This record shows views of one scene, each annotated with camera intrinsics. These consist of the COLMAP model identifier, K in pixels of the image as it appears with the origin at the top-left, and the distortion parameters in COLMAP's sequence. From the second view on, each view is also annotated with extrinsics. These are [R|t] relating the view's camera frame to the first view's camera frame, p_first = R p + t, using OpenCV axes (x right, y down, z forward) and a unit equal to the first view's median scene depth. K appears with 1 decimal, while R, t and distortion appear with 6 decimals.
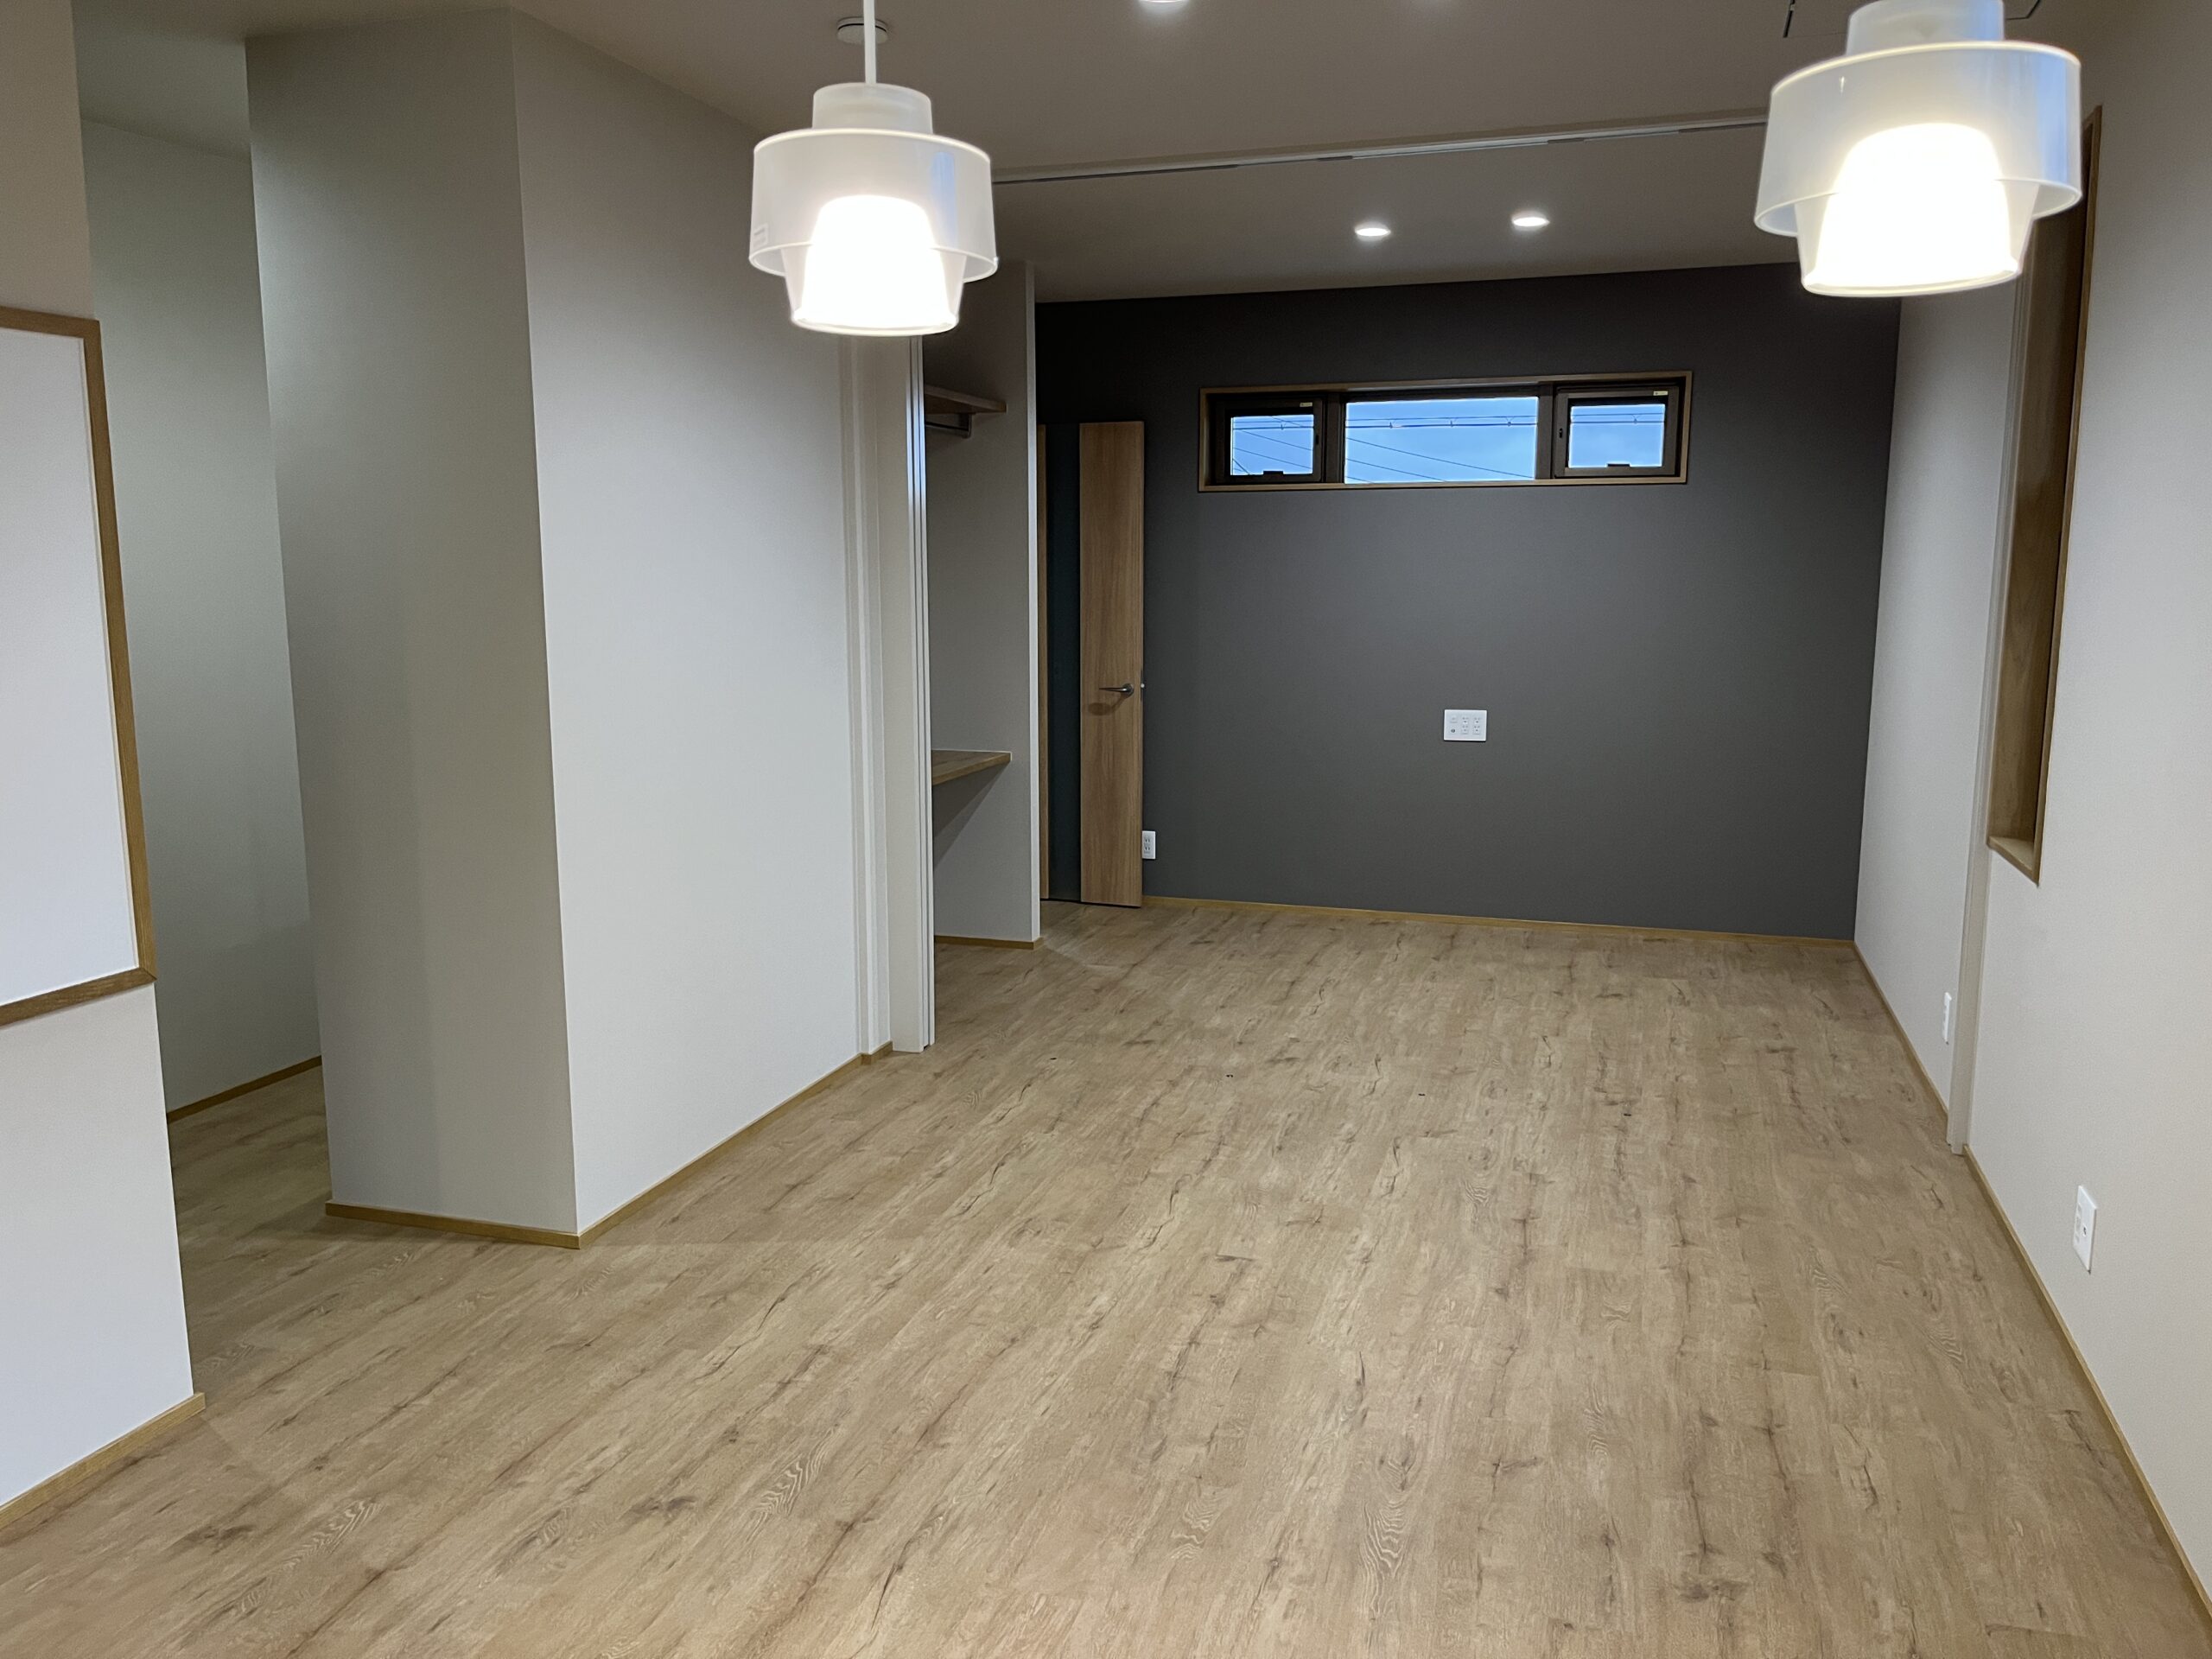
lens RADIAL K [[1648.7, 0, 1120.8], [0, 1648.7, 831.3], [0, 0, 1]] dist [0.005276, -0.028845]
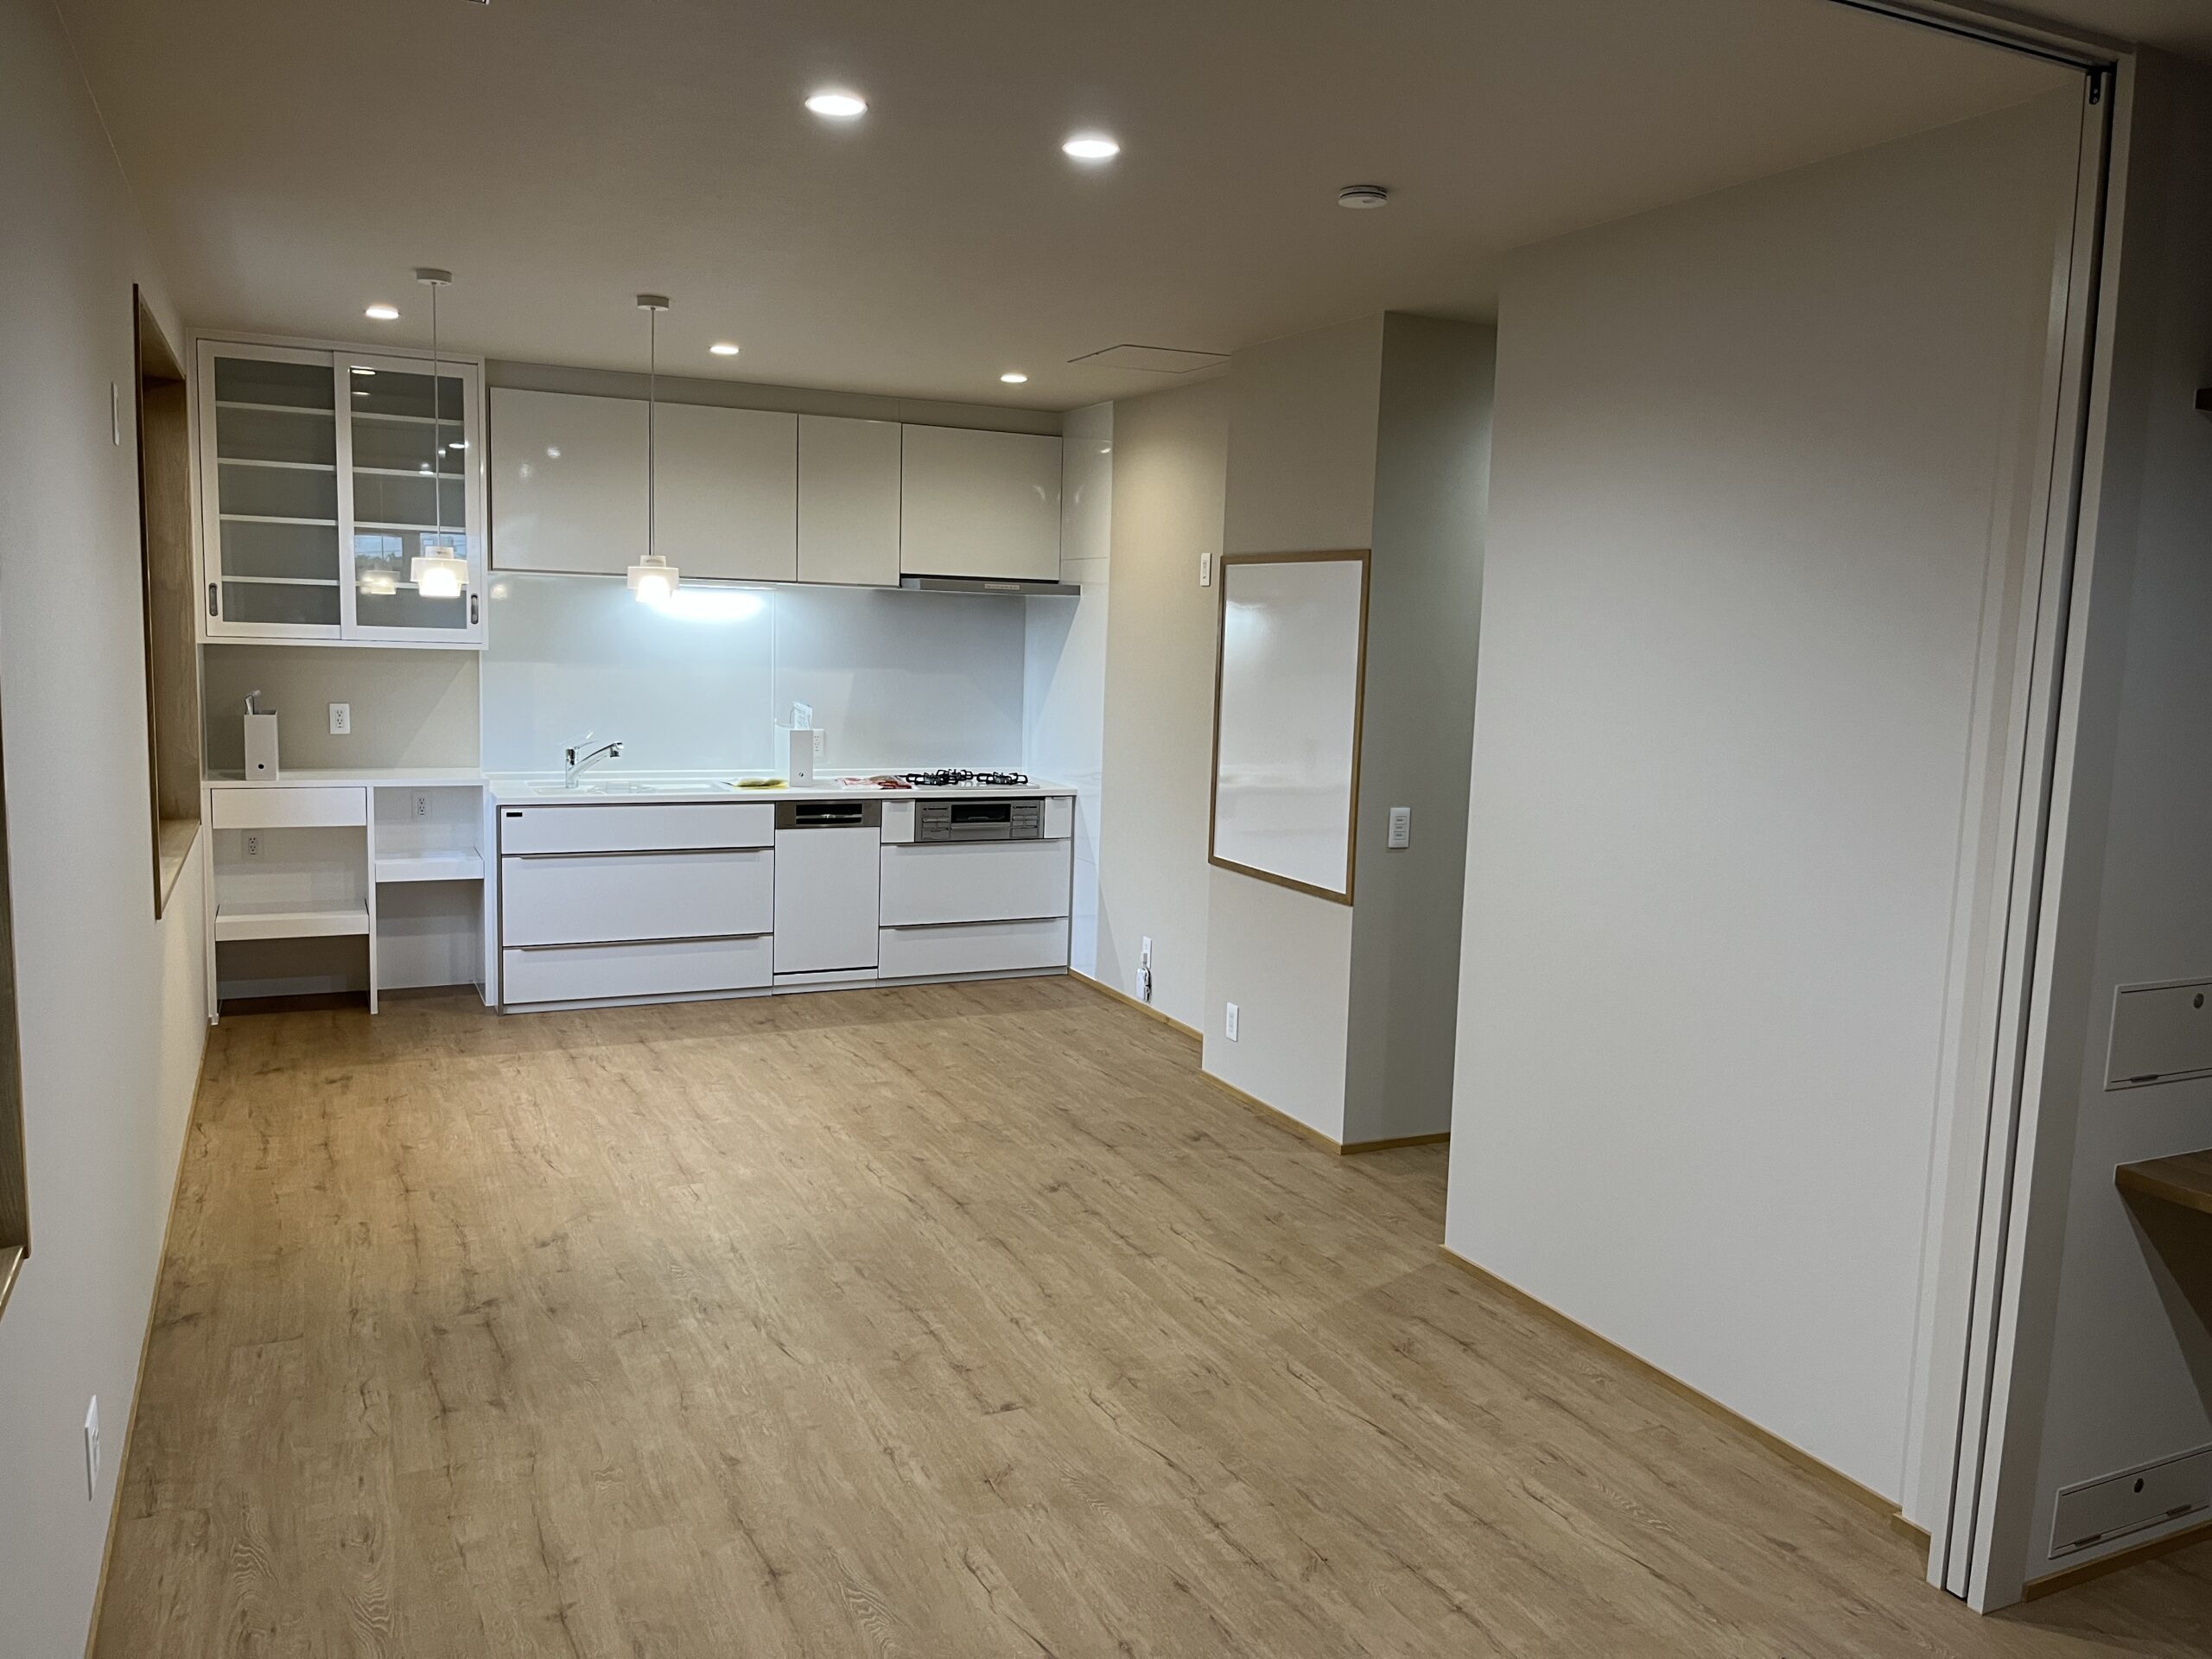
lens RADIAL K [[1648.7, 0, 1123.0], [0, 1648.7, 822.4], [0, 0, 1]] dist [0.005276, -0.028845]
pose [[-0.725433, 0.063449, -0.685362, 0.733444], [-0.143436, 0.959945, 0.240691, -0.350167], [0.673181, 0.272911, -0.687275, 1.802446]]
